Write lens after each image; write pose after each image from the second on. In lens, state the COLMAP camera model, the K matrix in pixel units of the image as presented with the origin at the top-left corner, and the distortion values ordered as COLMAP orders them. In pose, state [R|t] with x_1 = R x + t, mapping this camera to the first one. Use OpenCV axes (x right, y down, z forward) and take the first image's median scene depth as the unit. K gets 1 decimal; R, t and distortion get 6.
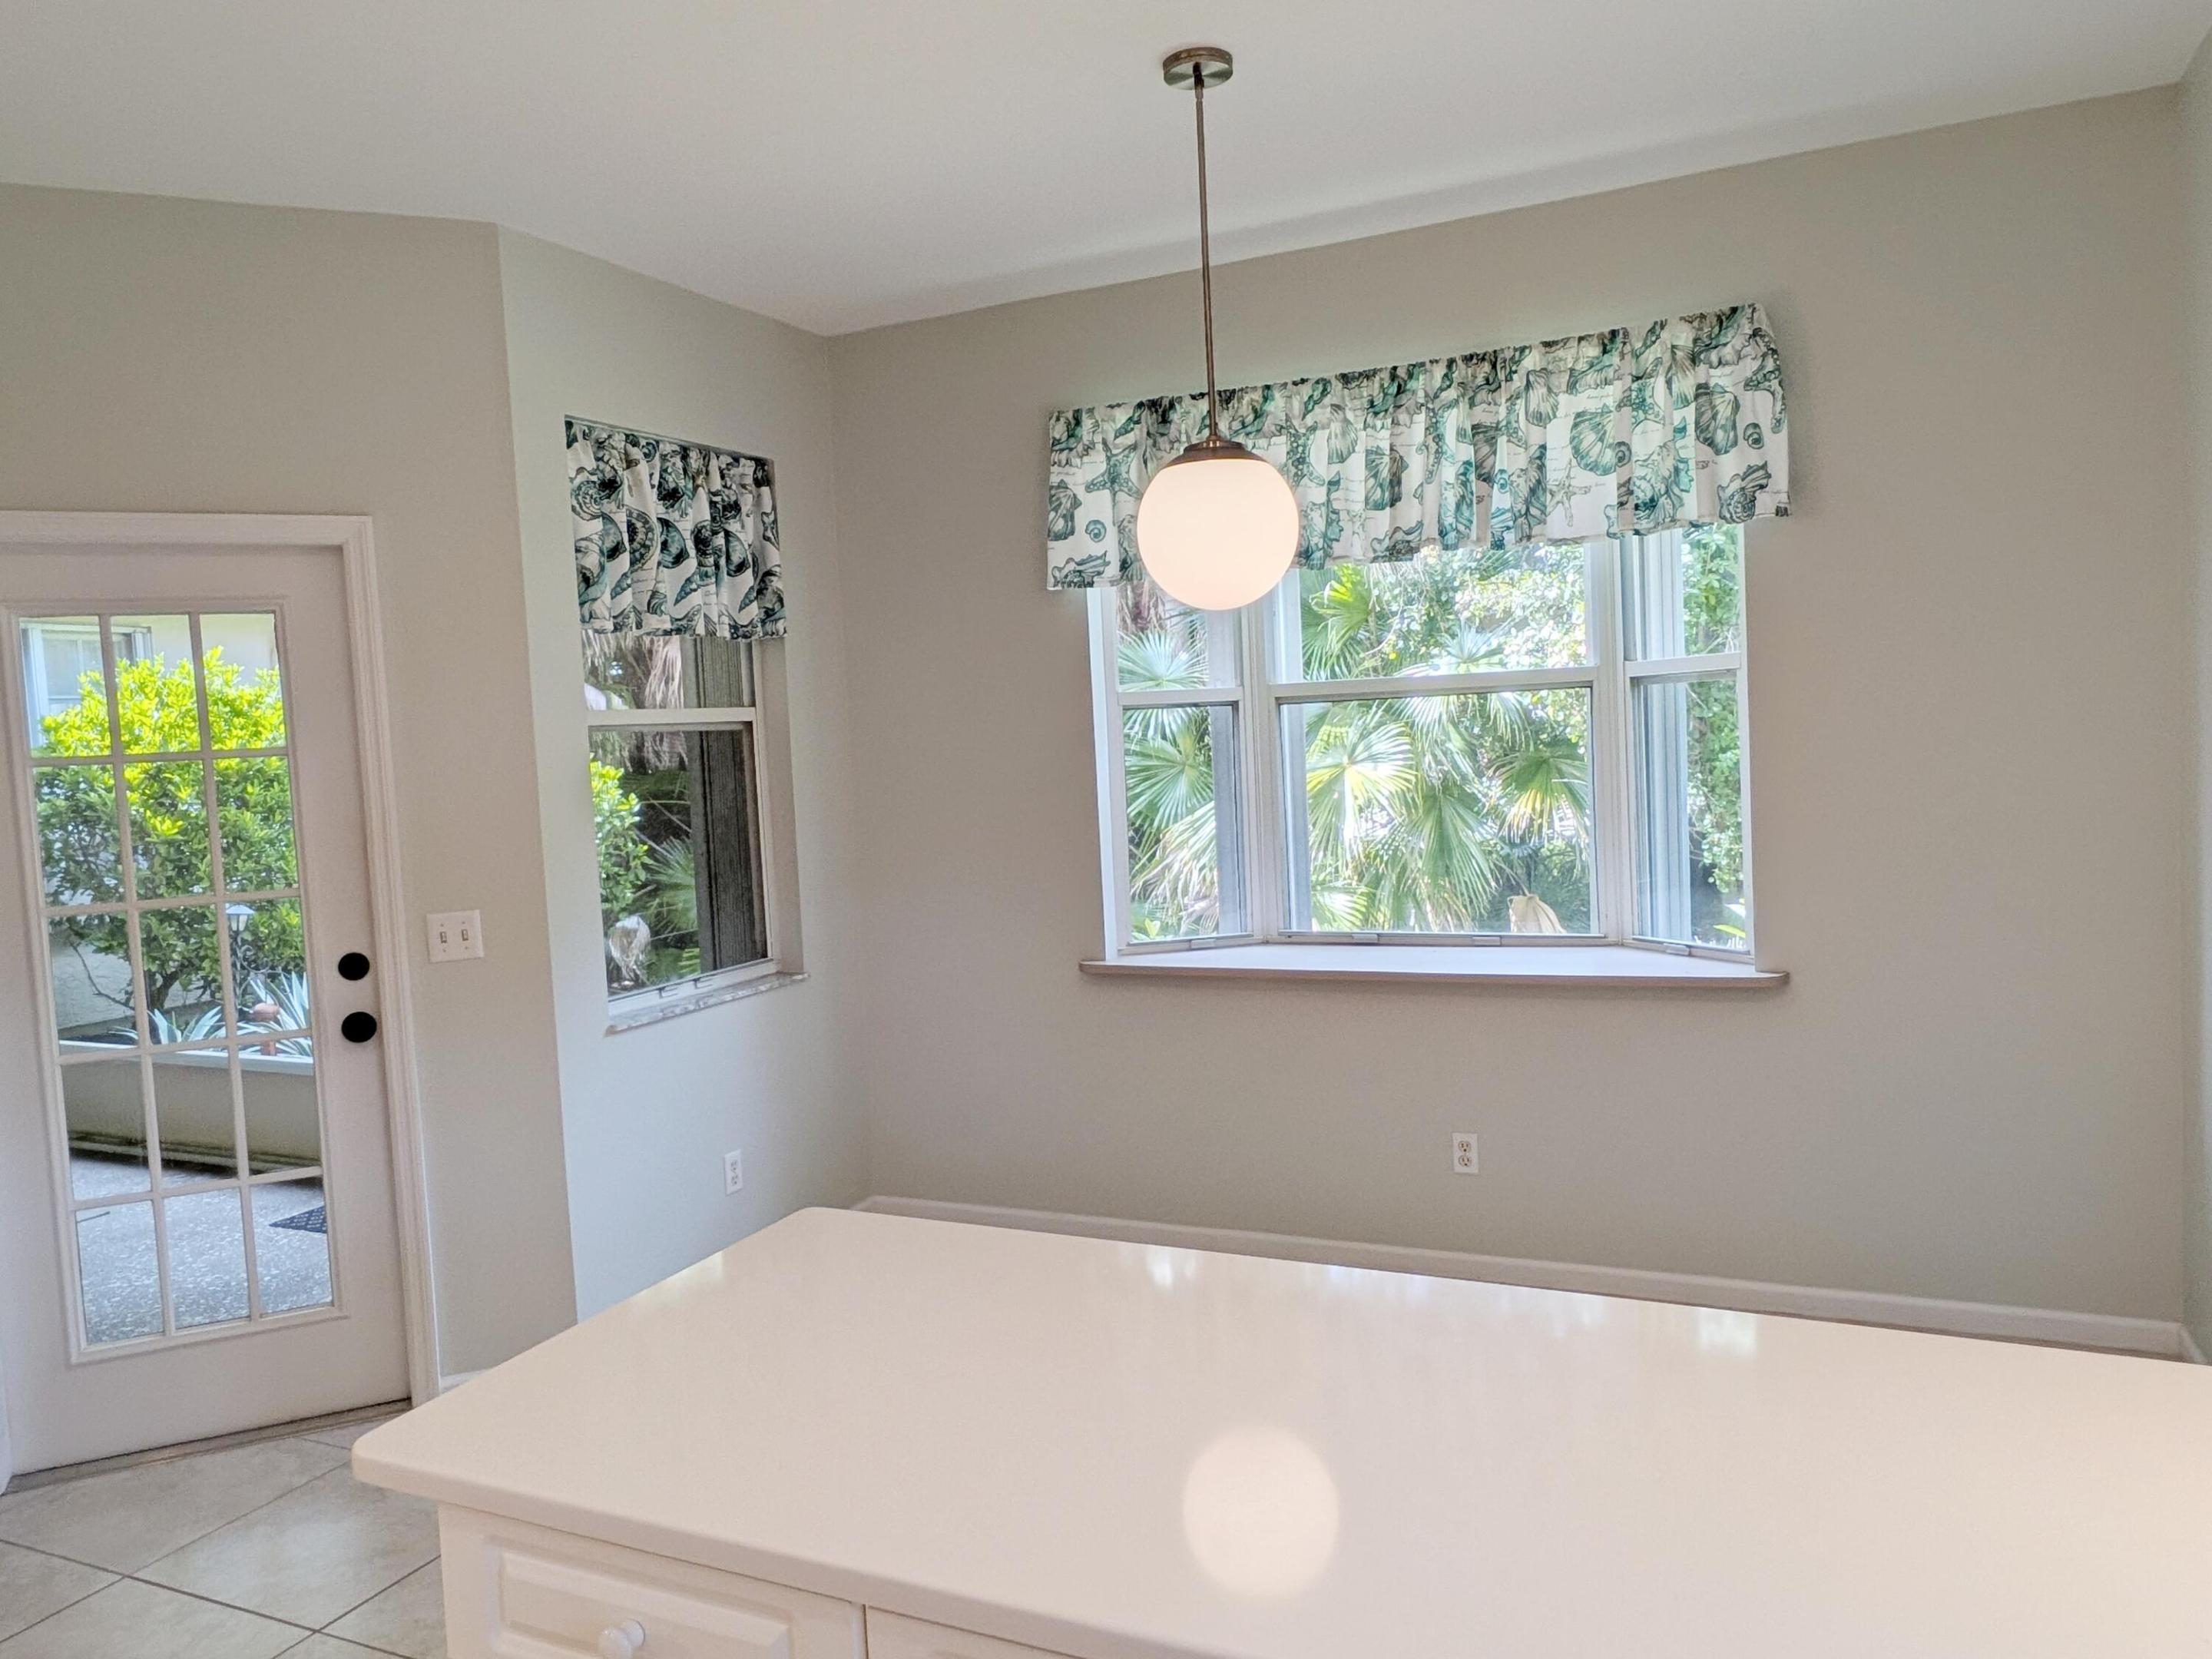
lens RADIAL K [[1524.6, 0, 1110.9], [0, 1524.6, 822.5], [0, 0, 1]] dist [0.007686, -0.003150]
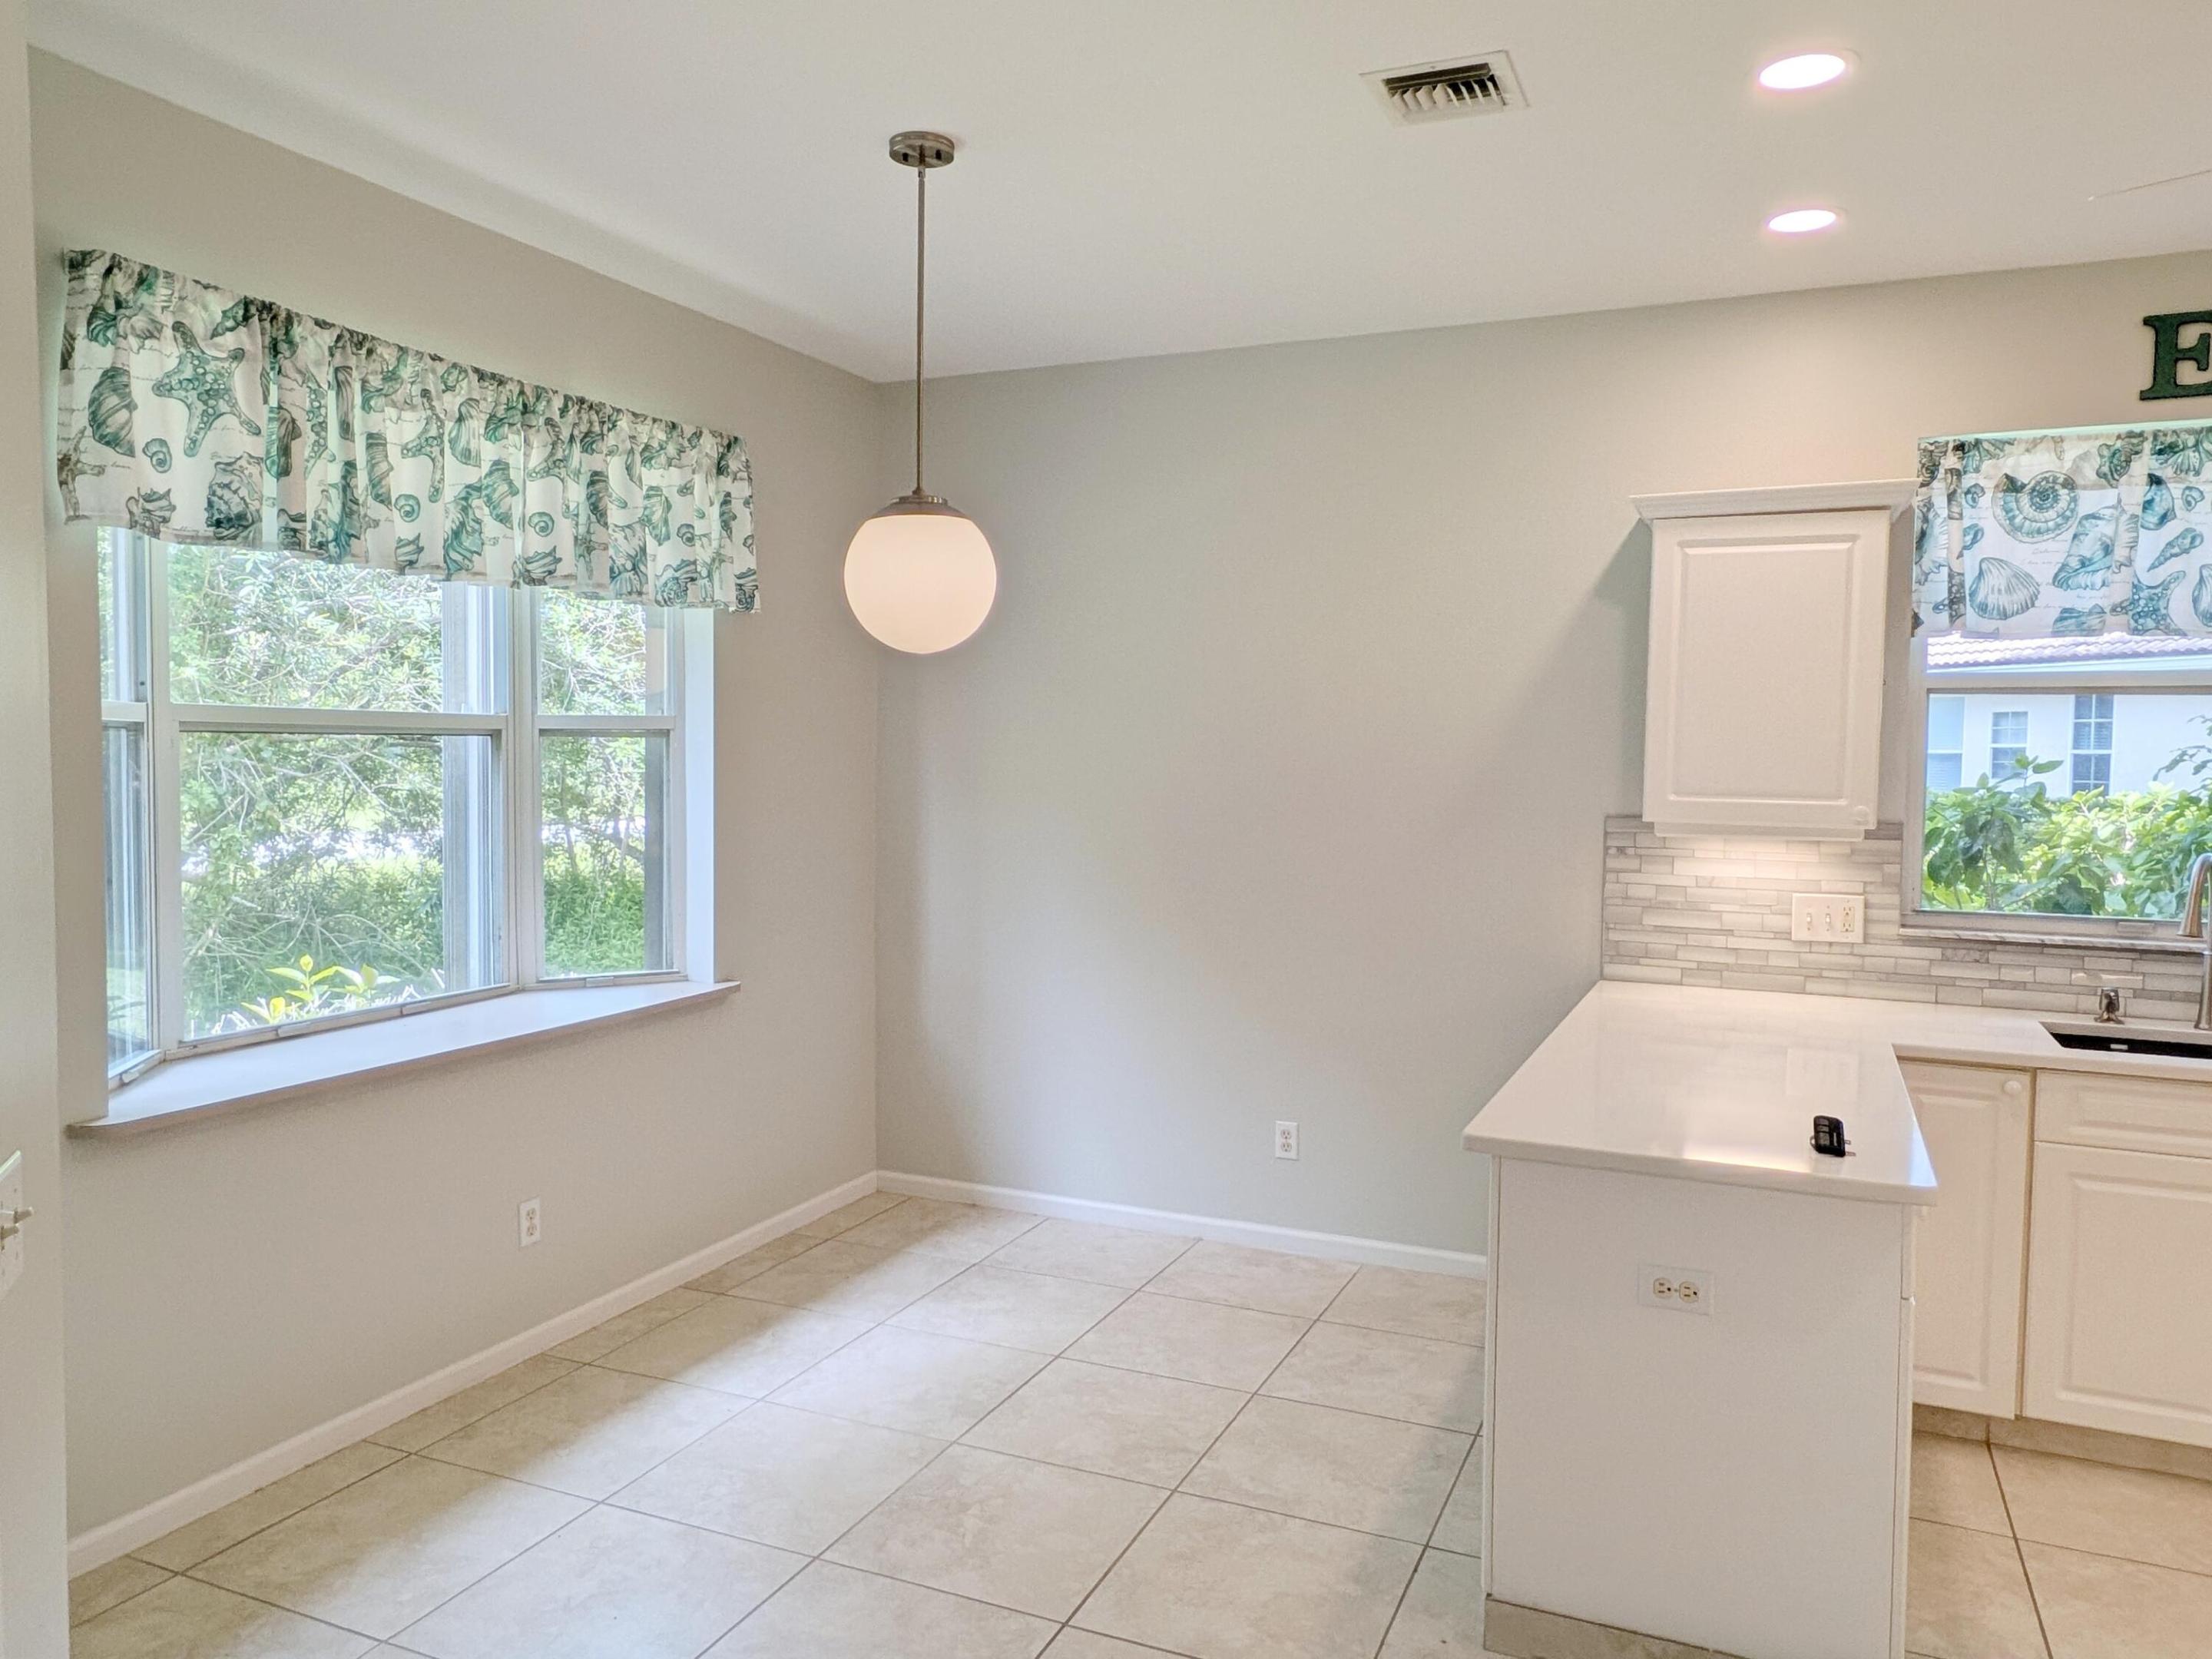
lens RADIAL K [[1524.6, 0, 1110.9], [0, 1524.6, 822.5], [0, 0, 1]] dist [0.007686, -0.003150]
pose [[-0.012156, 0.000744, 0.999926, -0.757227], [0.055374, 0.998466, -0.000069, -0.010516], [-0.998392, 0.055369, -0.012179, 0.676308]]
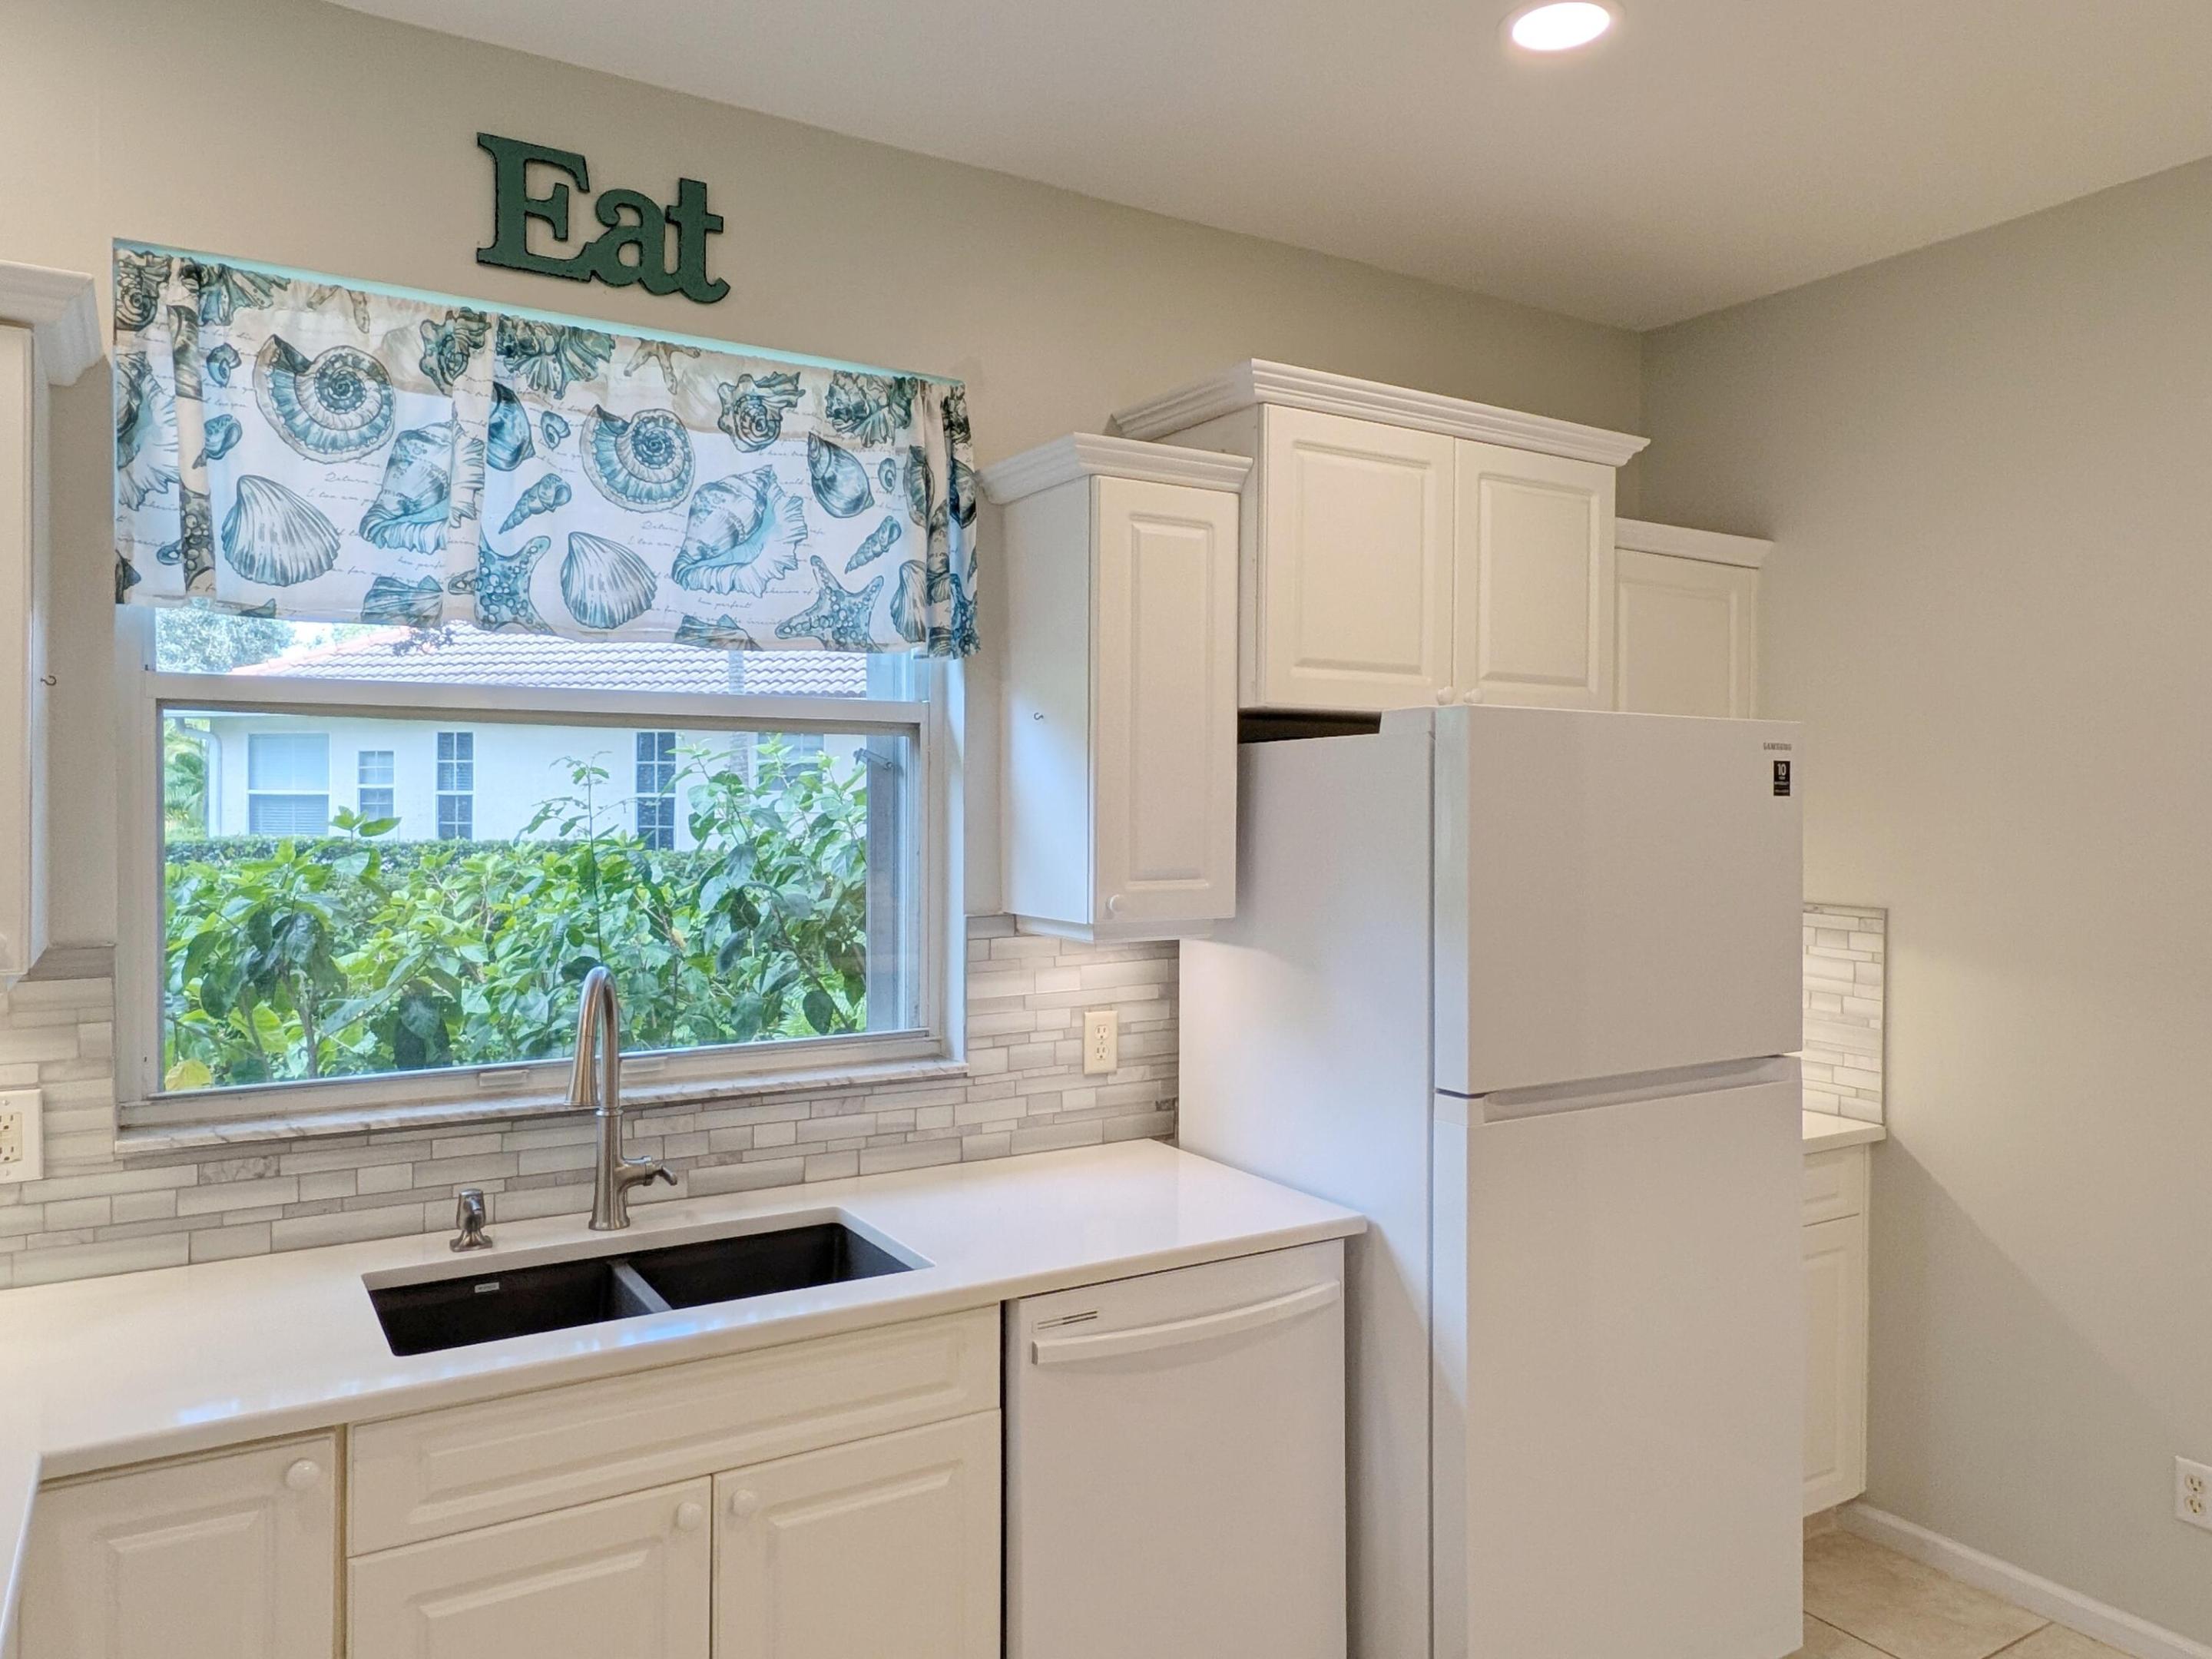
lens RADIAL K [[1524.6, 0, 1110.9], [0, 1524.6, 822.5], [0, 0, 1]] dist [0.007686, -0.003150]
pose [[-0.832715, 0.036120, 0.552522, -0.345671], [0.070930, 0.996607, 0.041748, -0.022684], [-0.549140, 0.073955, -0.832452, 0.391196]]
